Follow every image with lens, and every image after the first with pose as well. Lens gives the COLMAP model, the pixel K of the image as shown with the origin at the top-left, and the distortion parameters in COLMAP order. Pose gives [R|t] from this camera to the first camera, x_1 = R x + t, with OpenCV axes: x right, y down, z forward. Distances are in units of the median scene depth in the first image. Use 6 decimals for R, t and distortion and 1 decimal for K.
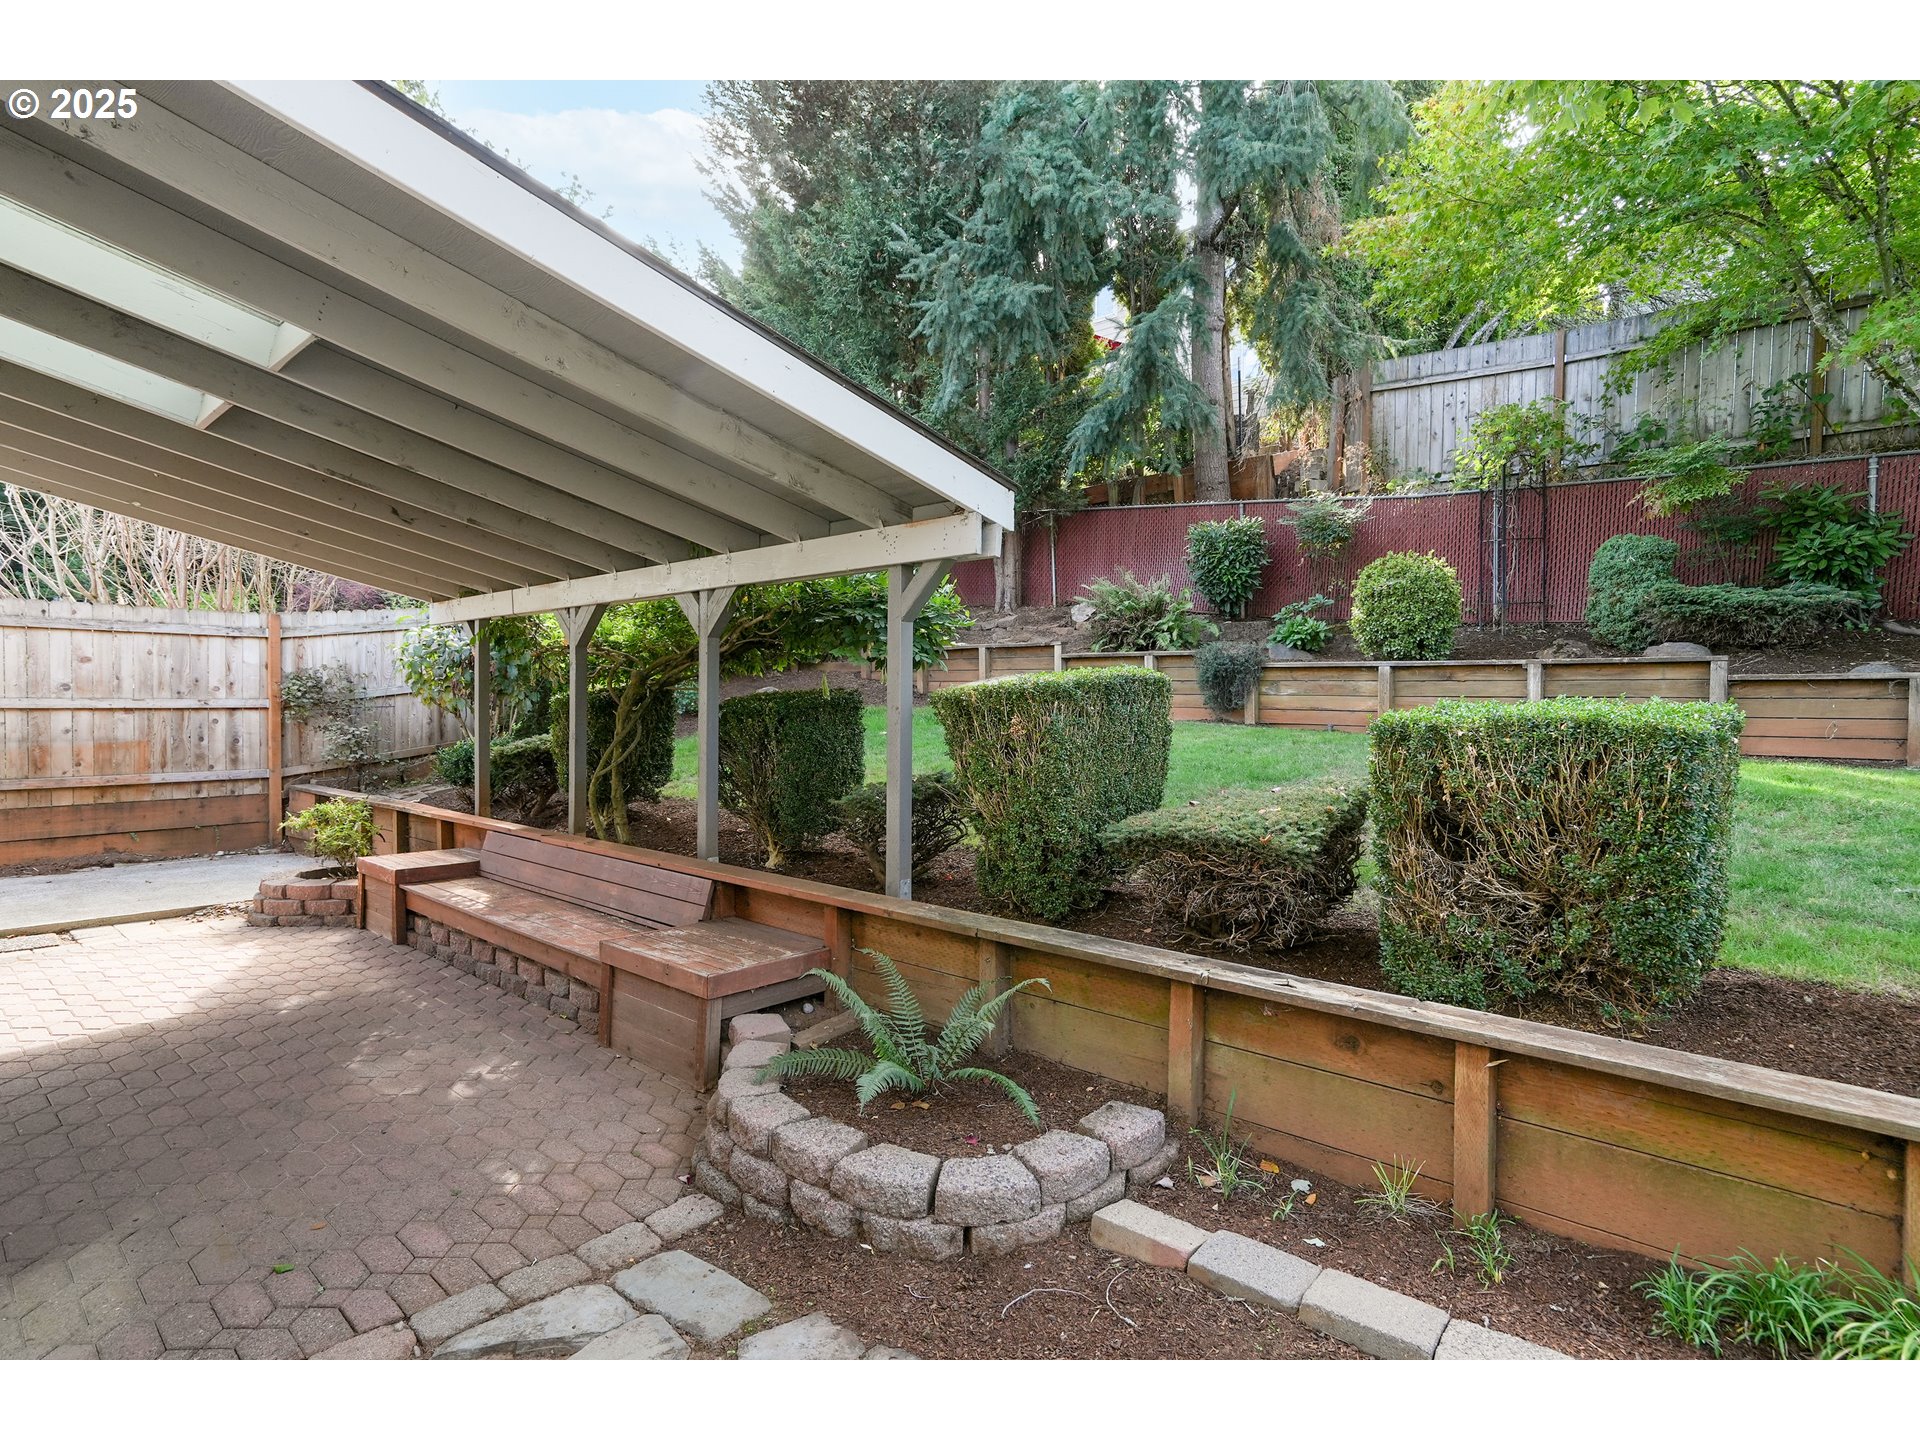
lens RADIAL K [[985.5, 0, 960.0], [0, 985.5, 720.0], [0, 0, 1]] dist [0.040333, -0.040546]
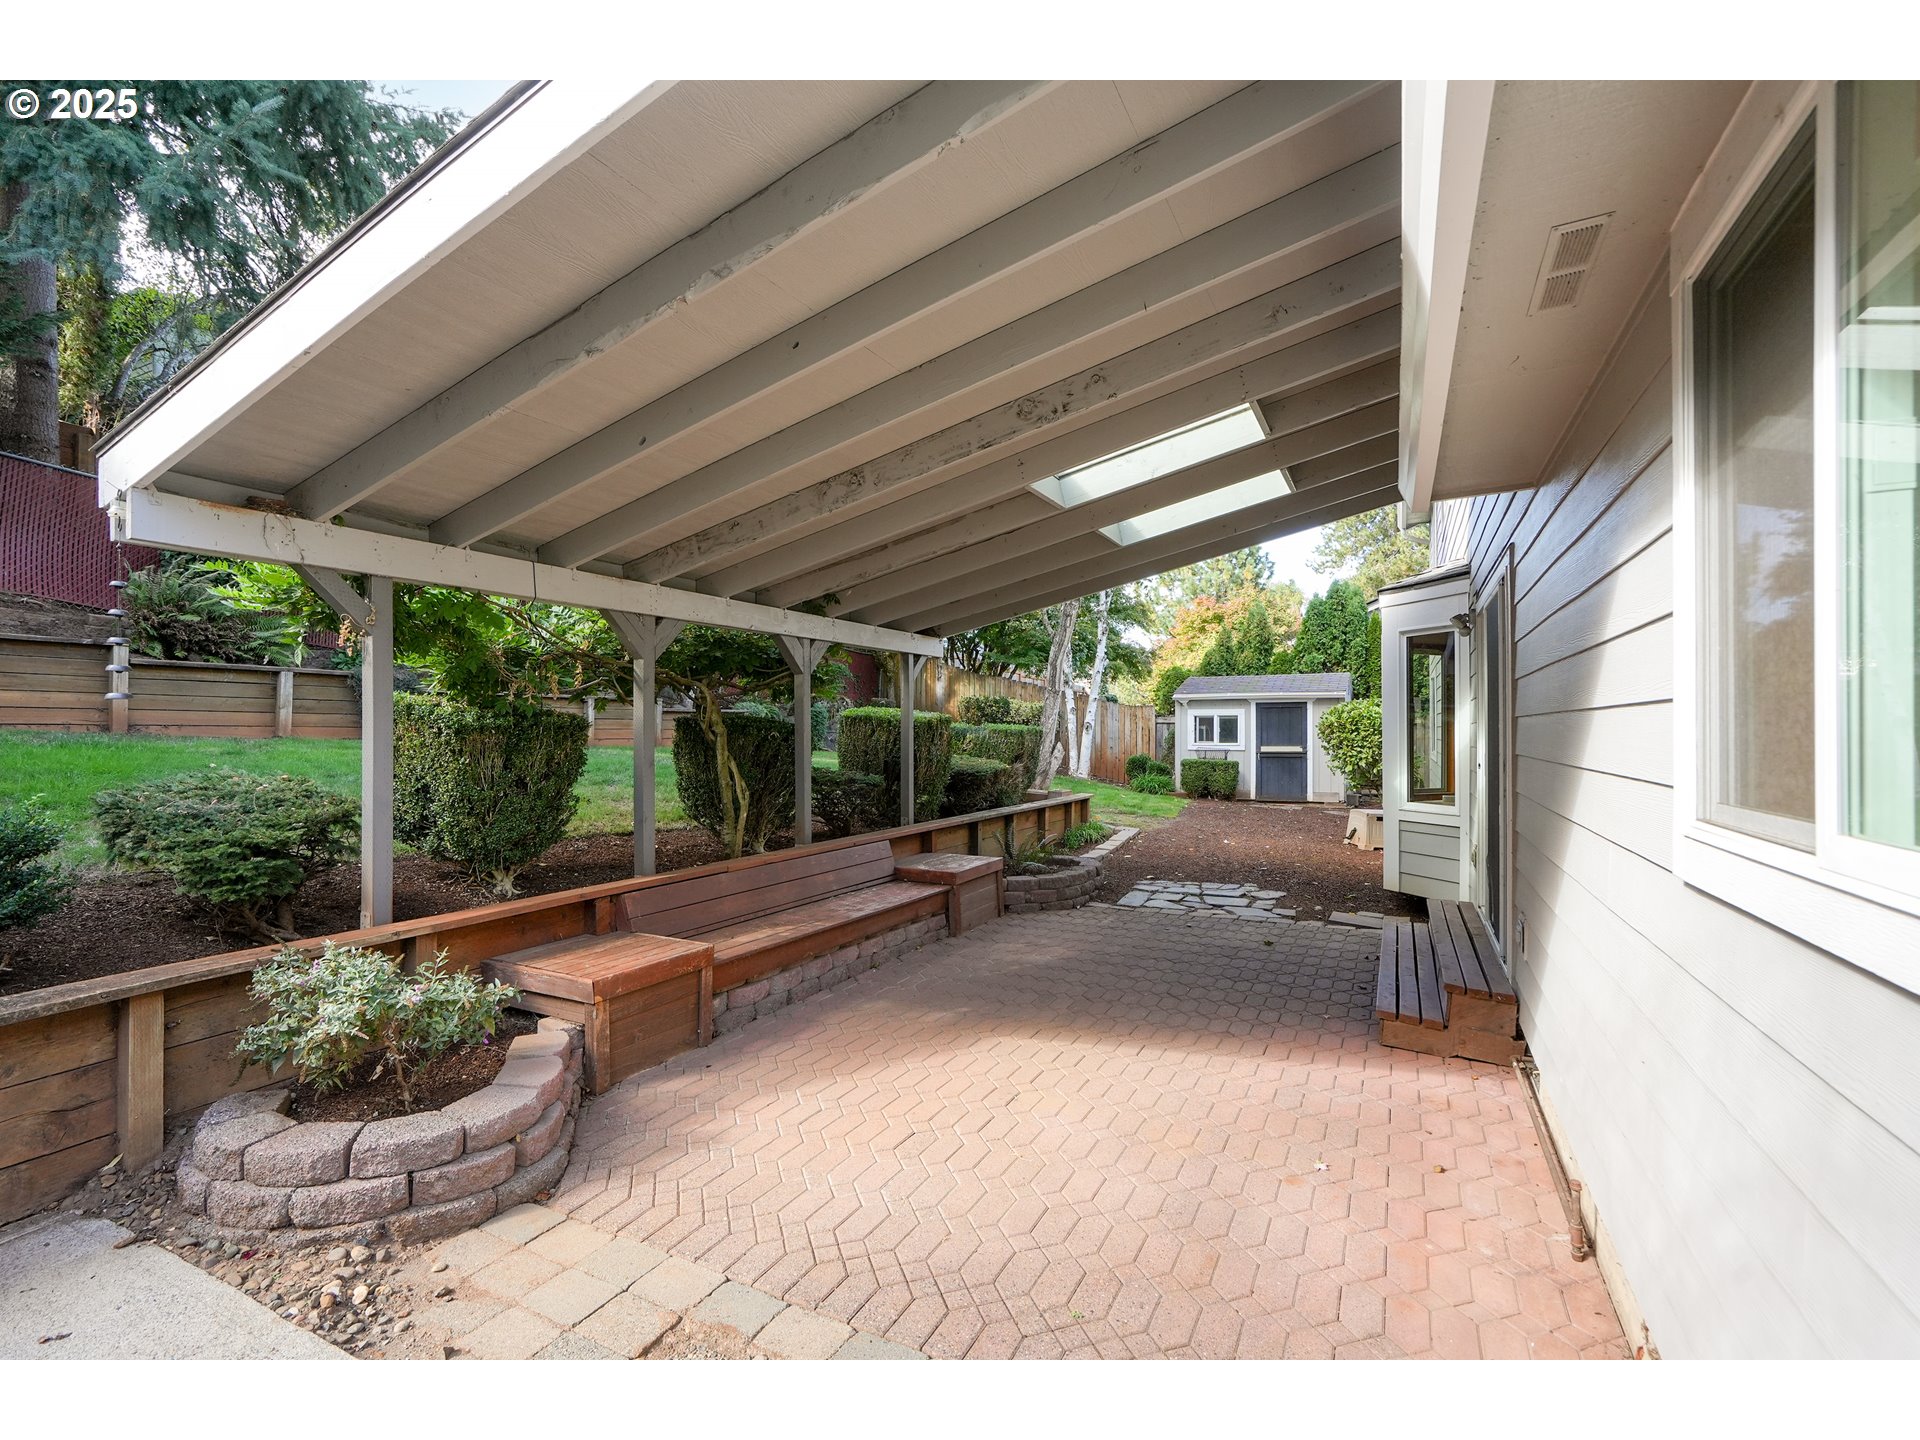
lens RADIAL K [[985.5, 0, 960.0], [0, 985.5, 720.0], [0, 0, 1]] dist [0.040333, -0.040546]
pose [[-0.282695, 0.002080, 0.959207, -1.815603], [0.013889, 0.999902, 0.001925, -0.029077], [-0.959109, 0.013866, -0.282697, 1.375928]]
